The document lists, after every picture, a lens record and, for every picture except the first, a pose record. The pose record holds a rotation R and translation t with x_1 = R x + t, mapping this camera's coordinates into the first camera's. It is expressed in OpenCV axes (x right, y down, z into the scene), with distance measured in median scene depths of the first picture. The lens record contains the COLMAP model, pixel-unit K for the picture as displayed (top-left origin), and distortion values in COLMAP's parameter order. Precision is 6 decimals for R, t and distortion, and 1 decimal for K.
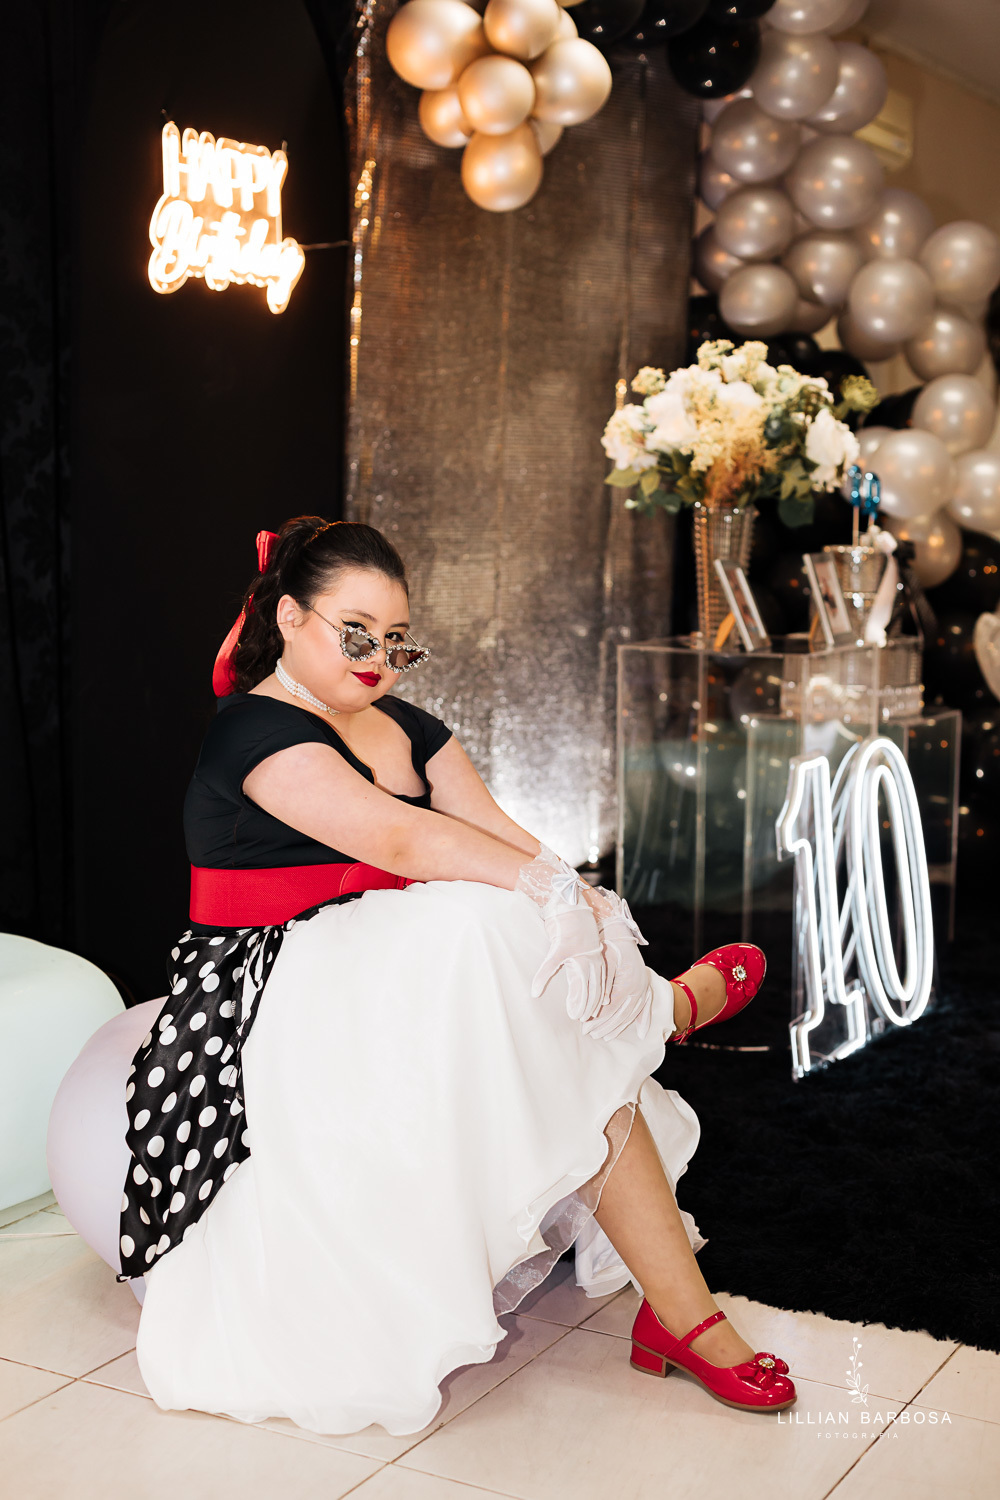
lens RADIAL K [[2133.9, 0, 428.5], [0, 2133.9, 748.8], [0, 0, 1]] dist [0.222941, -0.013456]
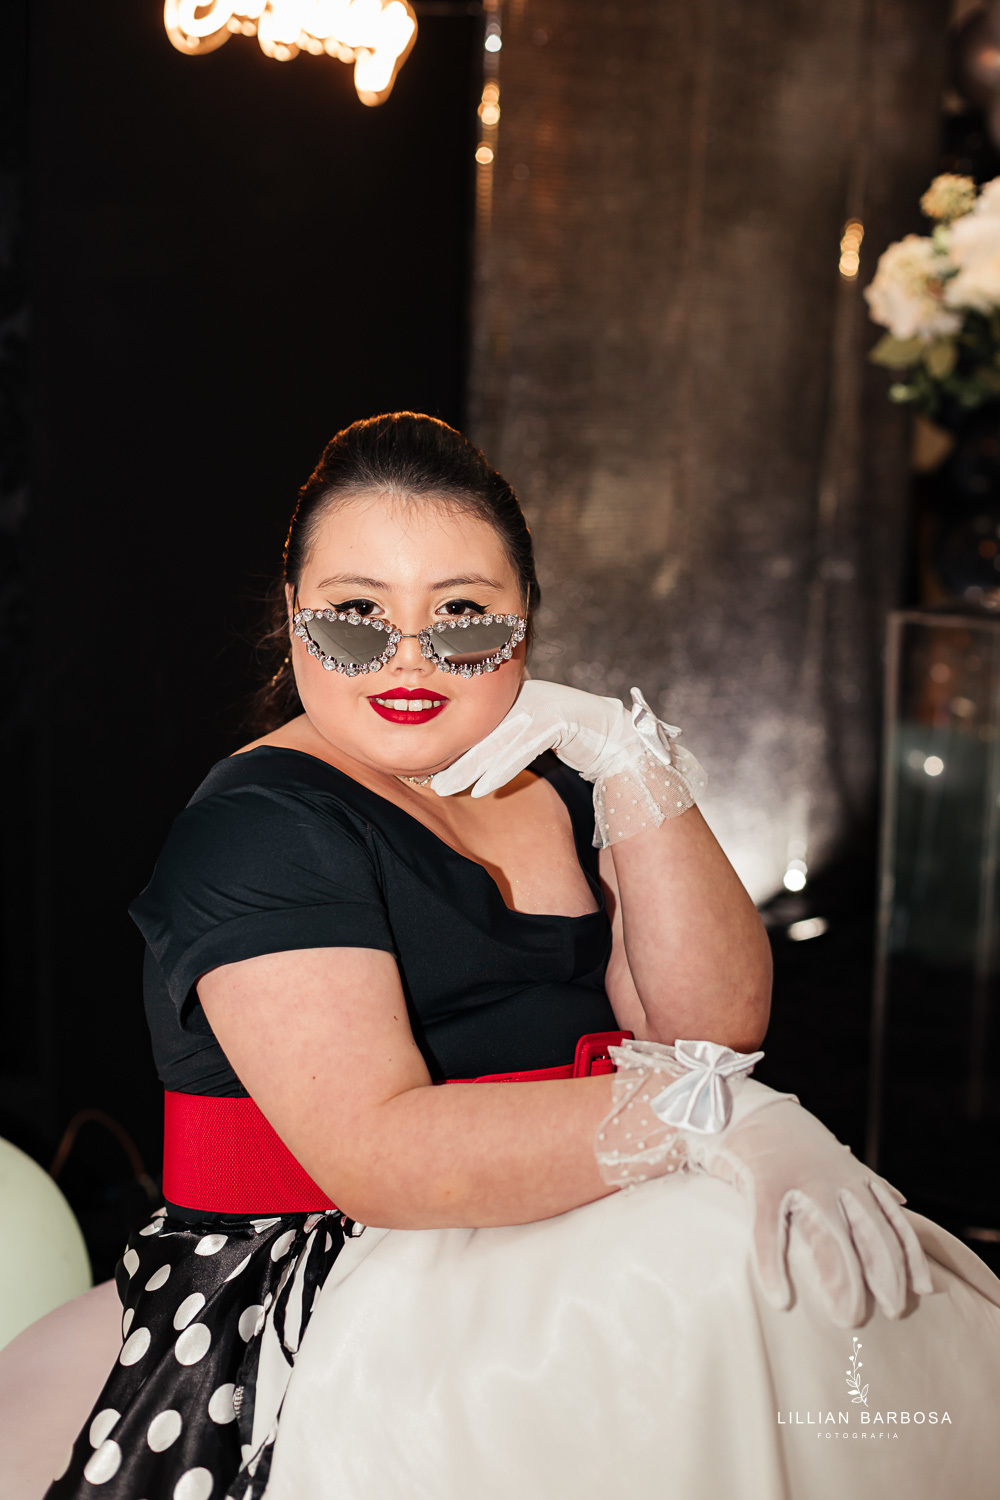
lens RADIAL K [[2107.5, 0, 482.4], [0, 2107.5, 748.9], [0, 0, 1]] dist [0.001158, -0.060773]
pose [[0.999532, 0.012349, -0.027995, -0.015776], [-0.011050, 0.998876, 0.046087, -0.033694], [0.028533, -0.045756, 0.998545, 0.351253]]
